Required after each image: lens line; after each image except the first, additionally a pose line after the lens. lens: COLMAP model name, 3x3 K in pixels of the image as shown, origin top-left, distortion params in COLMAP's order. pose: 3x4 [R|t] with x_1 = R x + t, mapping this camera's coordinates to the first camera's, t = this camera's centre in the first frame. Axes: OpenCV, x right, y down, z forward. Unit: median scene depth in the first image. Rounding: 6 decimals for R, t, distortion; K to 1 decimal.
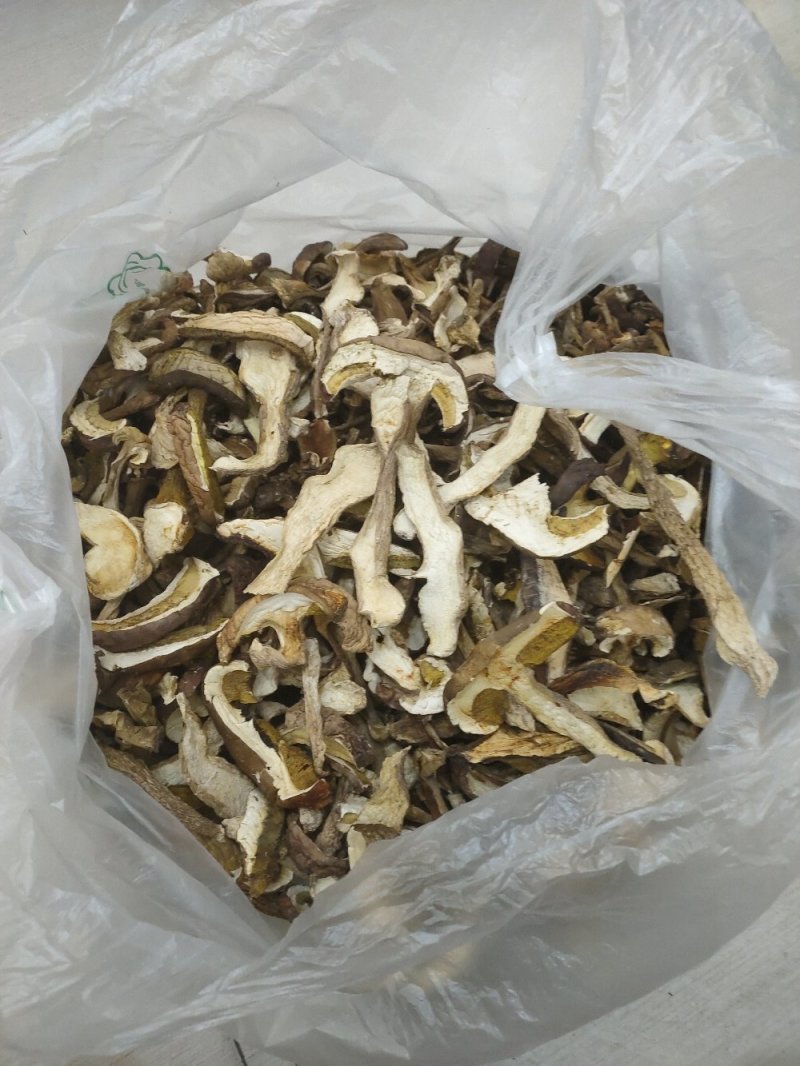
lens RADIAL K [[417.5, 0, 400.0], [0, 417.5, 533.0], [0, 0, 1]] dist [0.000261, -0.015034]
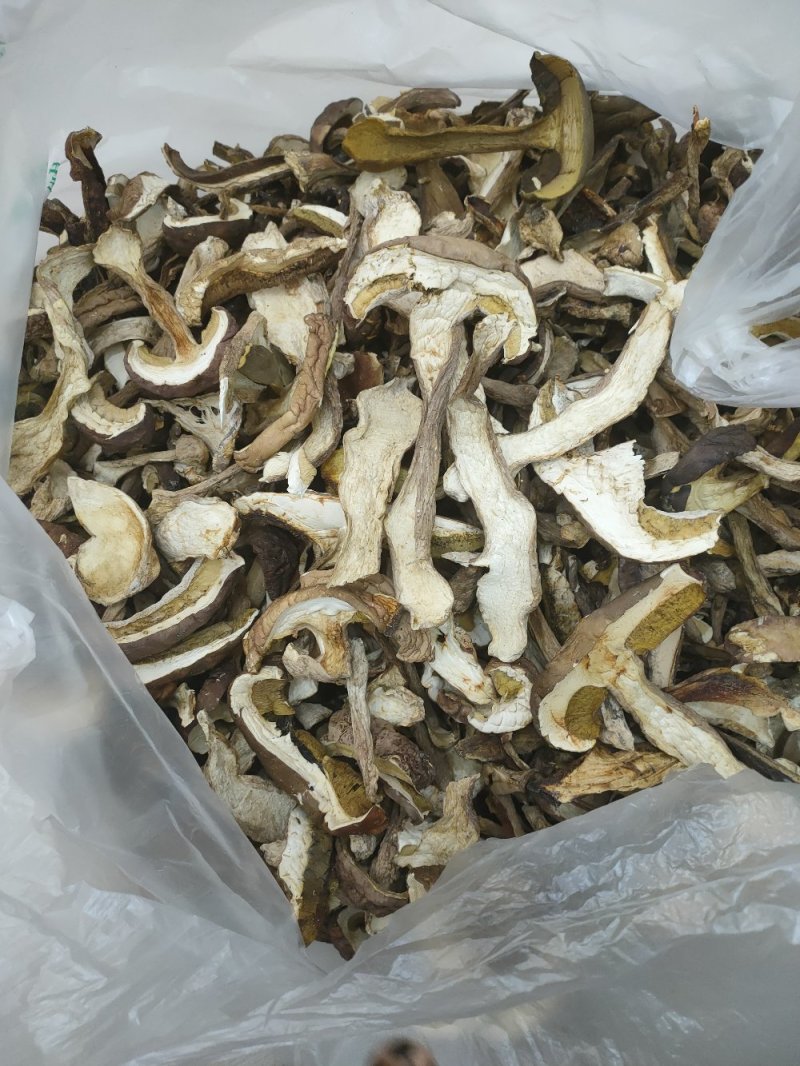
lens RADIAL K [[417.5, 0, 400.0], [0, 417.5, 533.0], [0, 0, 1]] dist [0.000261, -0.015034]
pose [[0.998672, -0.001686, -0.051498, -0.087845], [0.009799, 0.987438, 0.157705, -0.079002], [0.050585, -0.158000, 0.986143, 0.247057]]
